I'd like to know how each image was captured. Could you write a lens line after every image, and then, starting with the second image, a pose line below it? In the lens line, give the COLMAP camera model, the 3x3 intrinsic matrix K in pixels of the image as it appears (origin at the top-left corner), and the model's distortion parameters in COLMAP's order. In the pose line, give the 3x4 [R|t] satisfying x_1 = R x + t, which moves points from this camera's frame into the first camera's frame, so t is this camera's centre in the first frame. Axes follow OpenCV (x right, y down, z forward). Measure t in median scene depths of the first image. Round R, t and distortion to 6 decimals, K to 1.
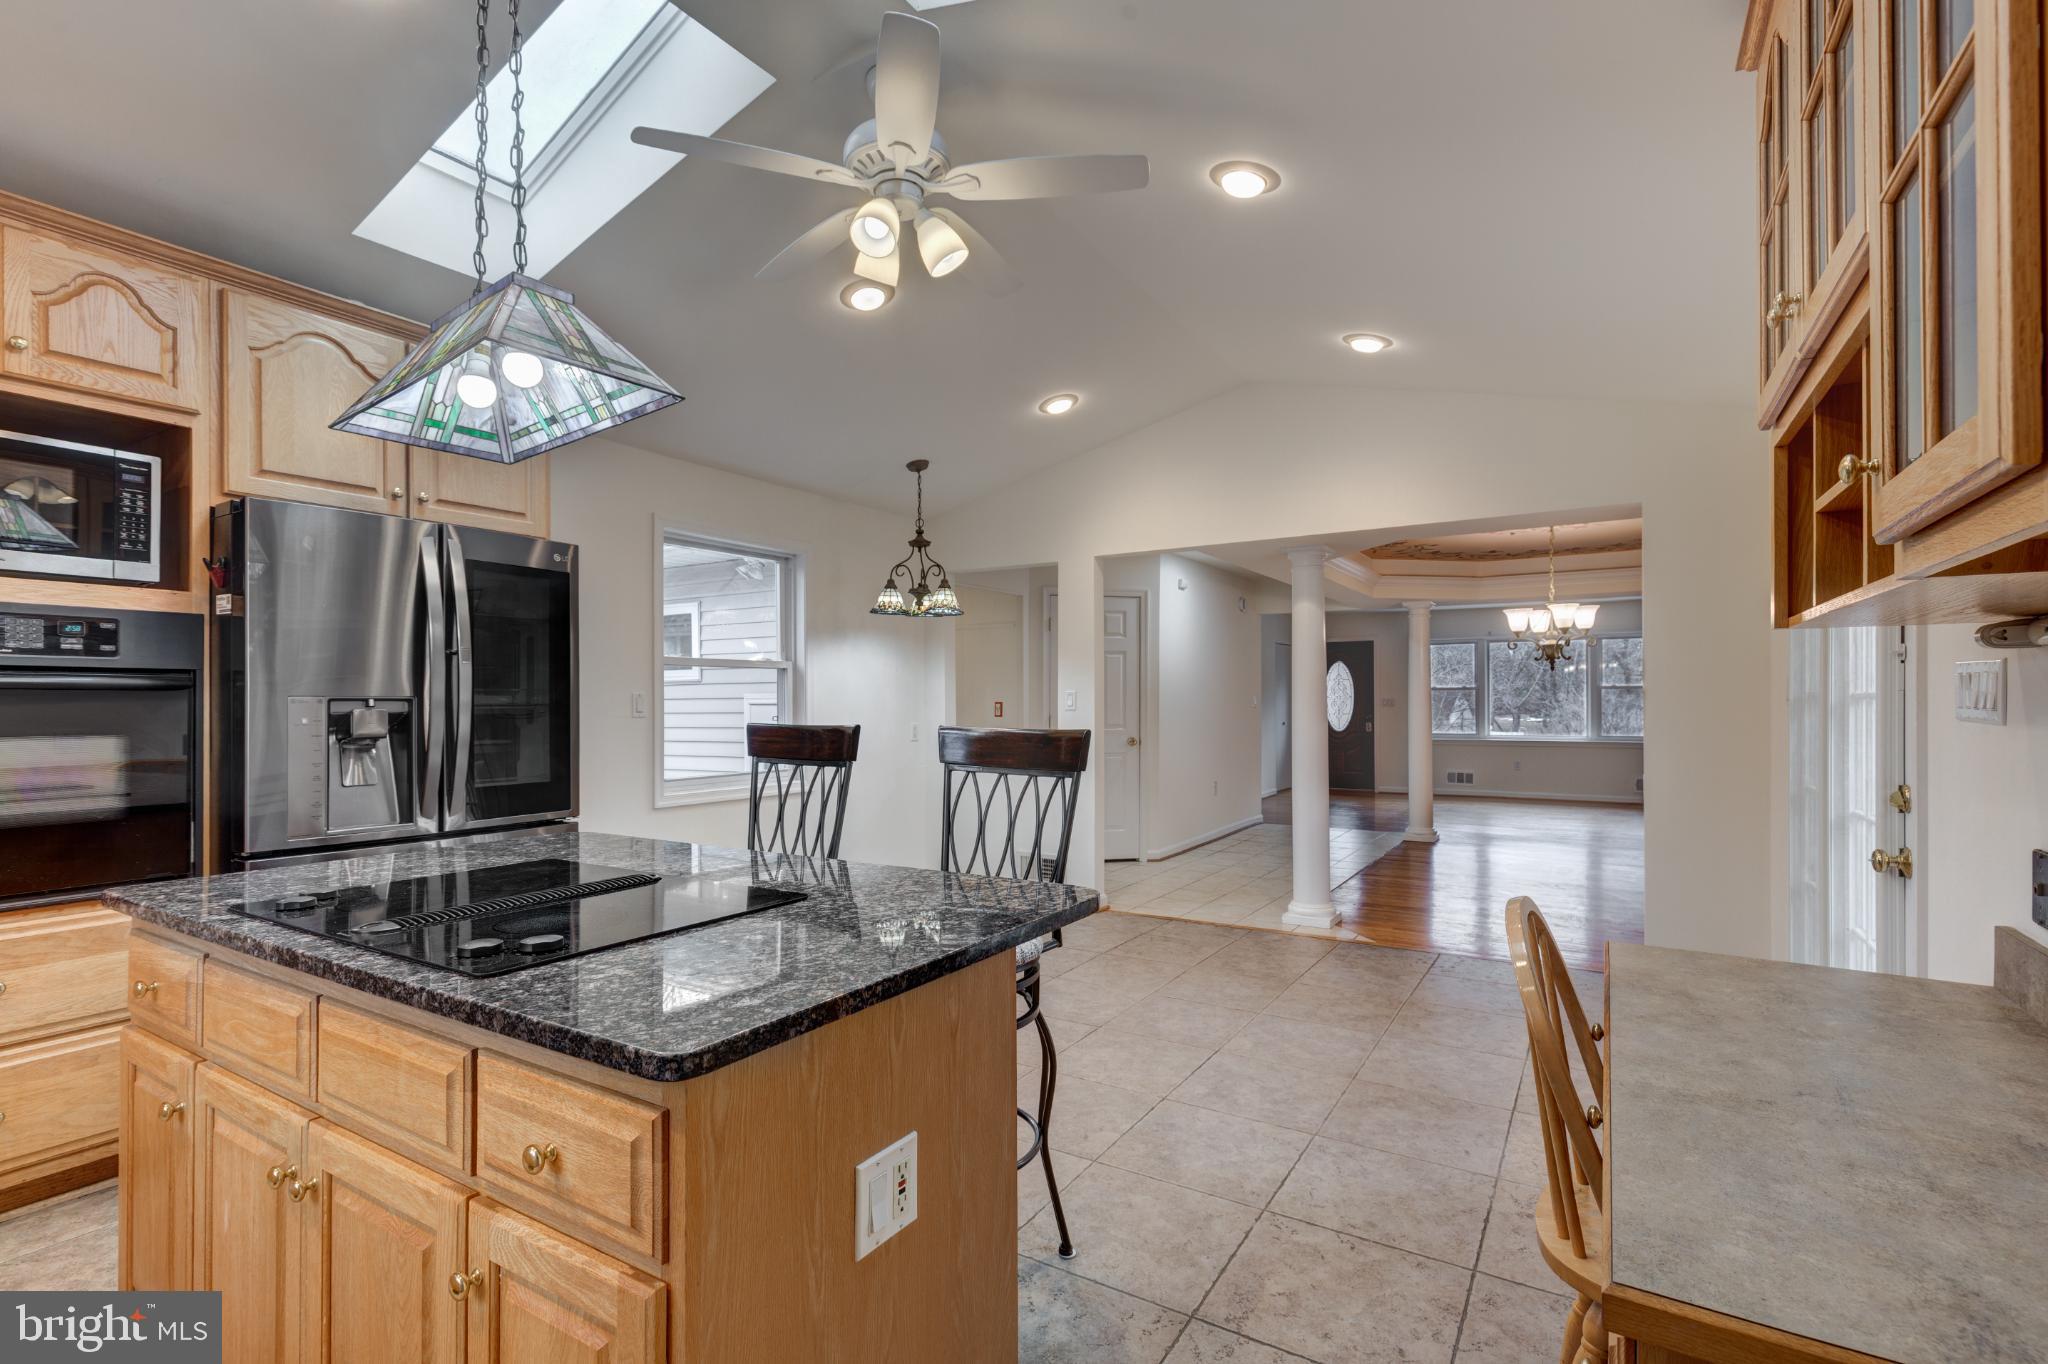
lens RADIAL K [[956.4, 0, 1017.8], [0, 956.4, 703.5], [0, 0, 1]] dist [-0.002469, -0.001803]
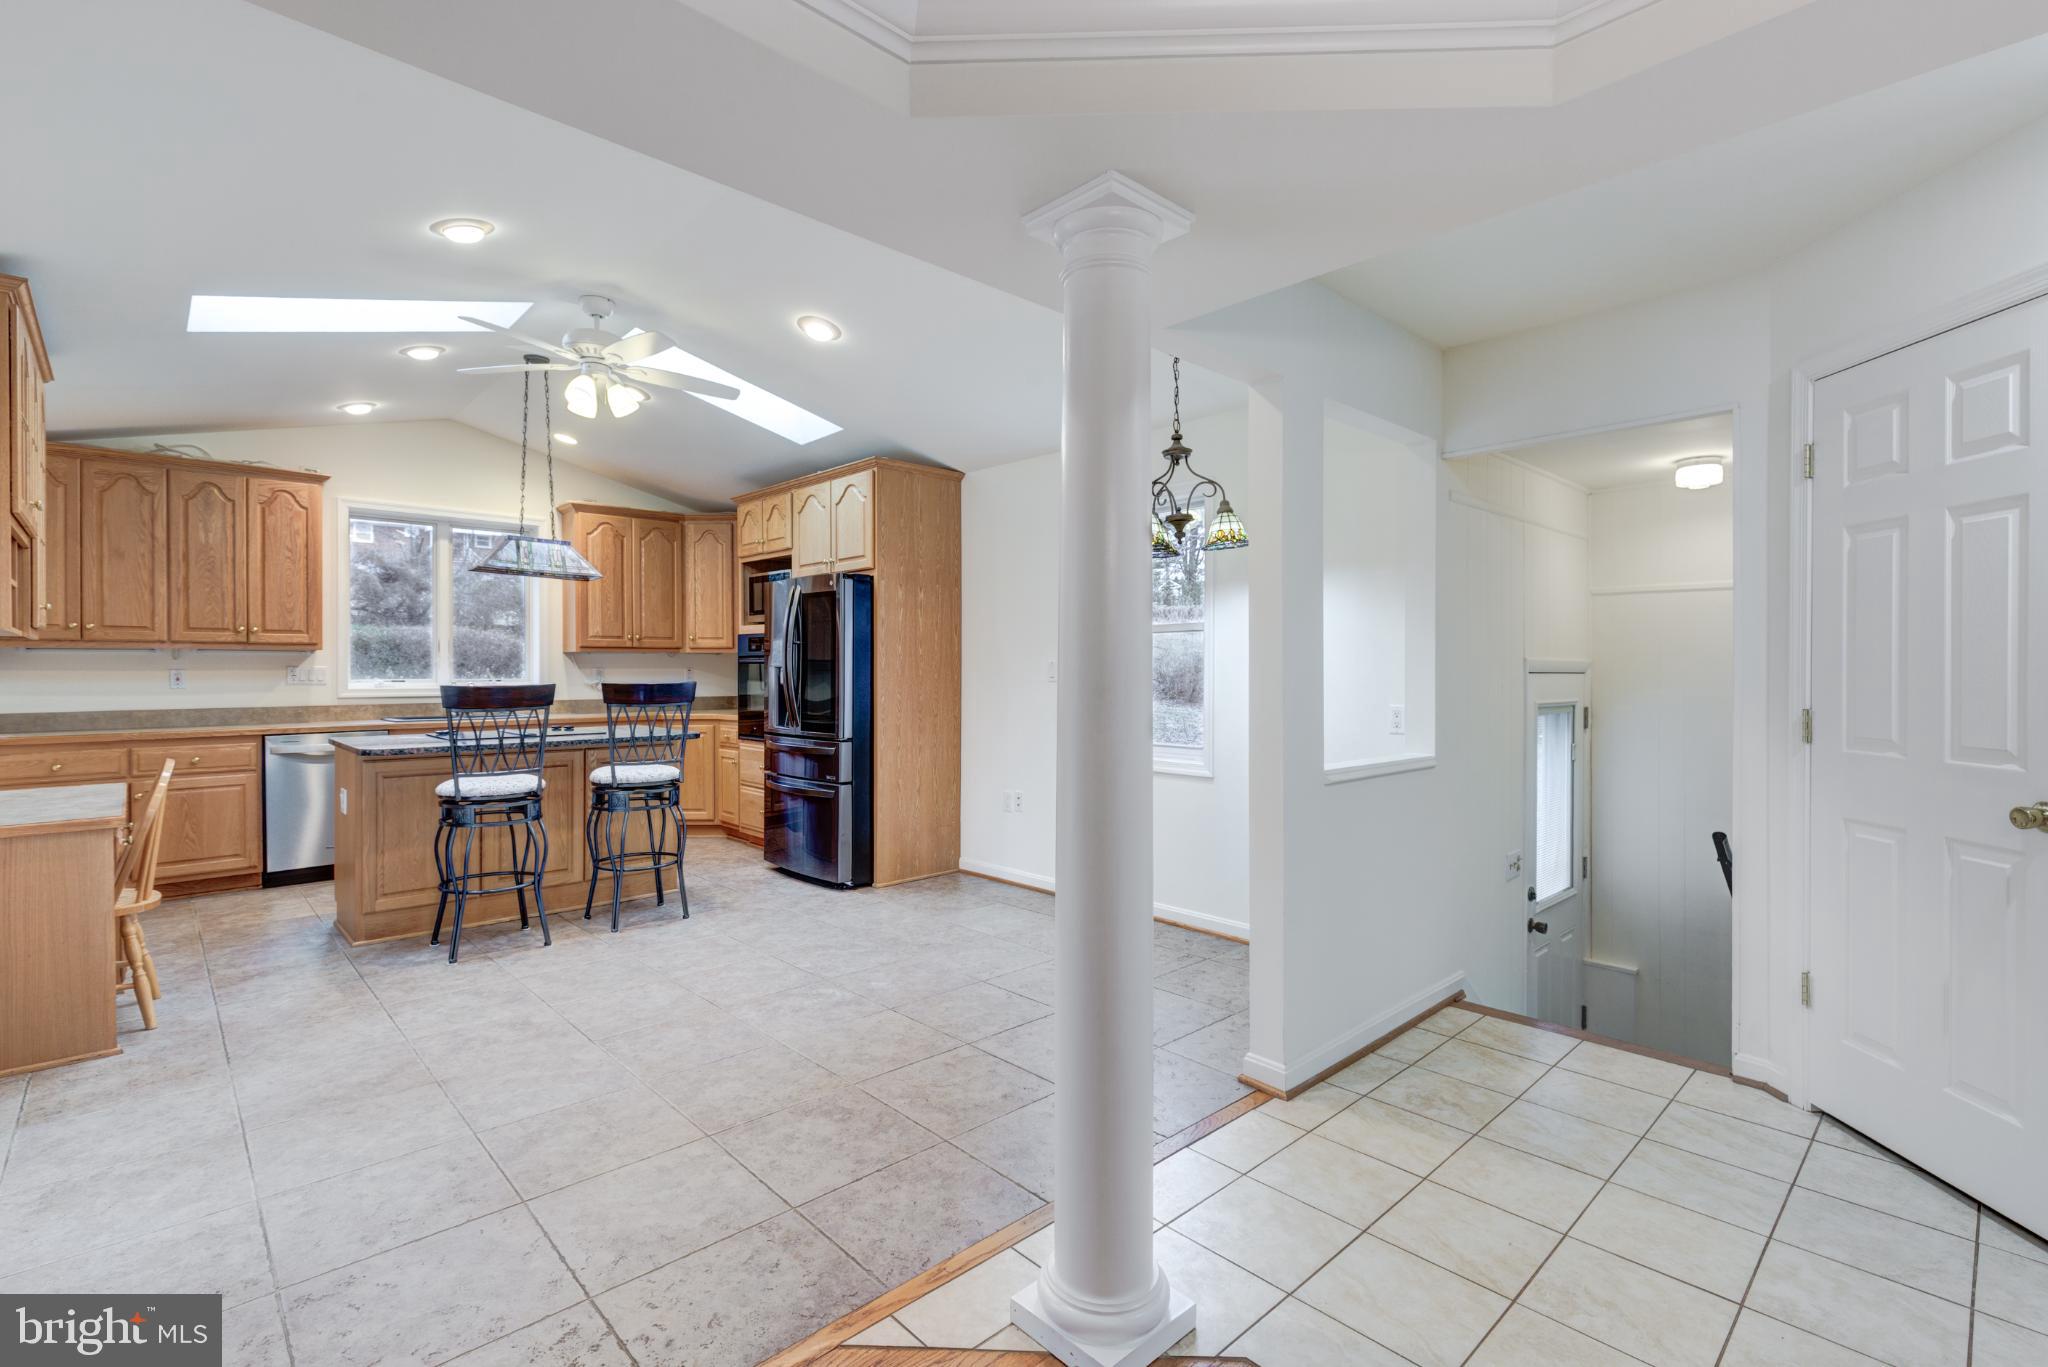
lens RADIAL K [[956.4, 0, 995.4], [0, 956.4, 668.8], [0, 0, 1]] dist [-0.002469, -0.001803]
pose [[-0.278894, 0.007990, -0.960289, 1.250178], [-0.004953, 0.999940, 0.009758, -0.026151], [0.960309, 0.007477, -0.278838, 2.040220]]
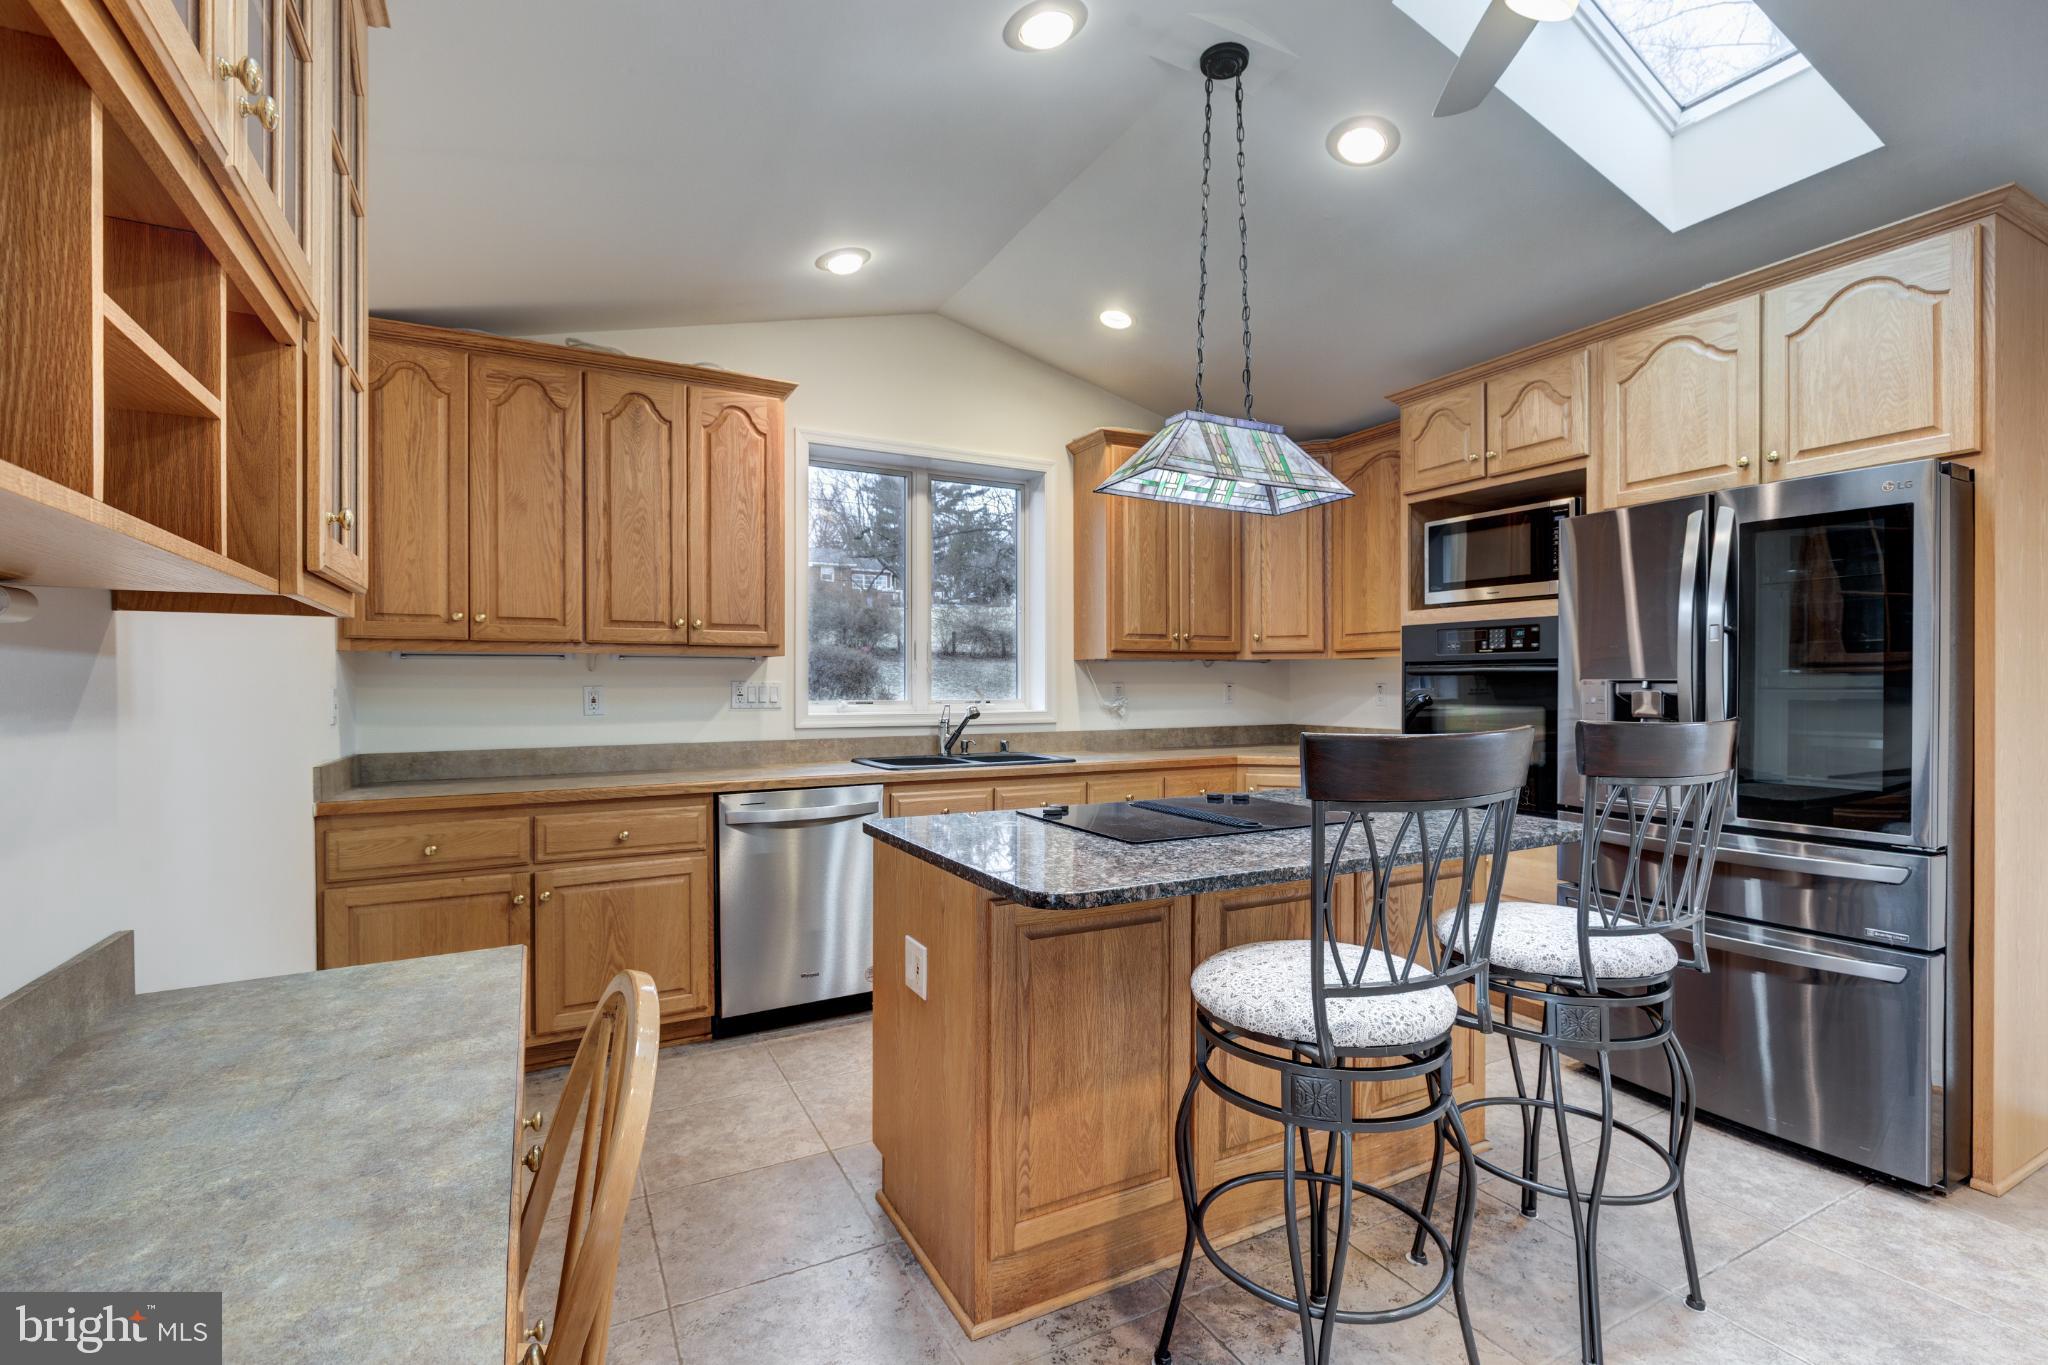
lens RADIAL K [[911.0, 0, 1006.9], [0, 911.0, 677.8], [0, 0, 1]] dist [-0.007141, 0.001212]
pose [[-0.514825, 0.001399, -0.857294, 0.543747], [-0.000871, 0.999997, 0.002155, -0.011167], [0.857295, 0.001856, -0.514822, 0.894596]]
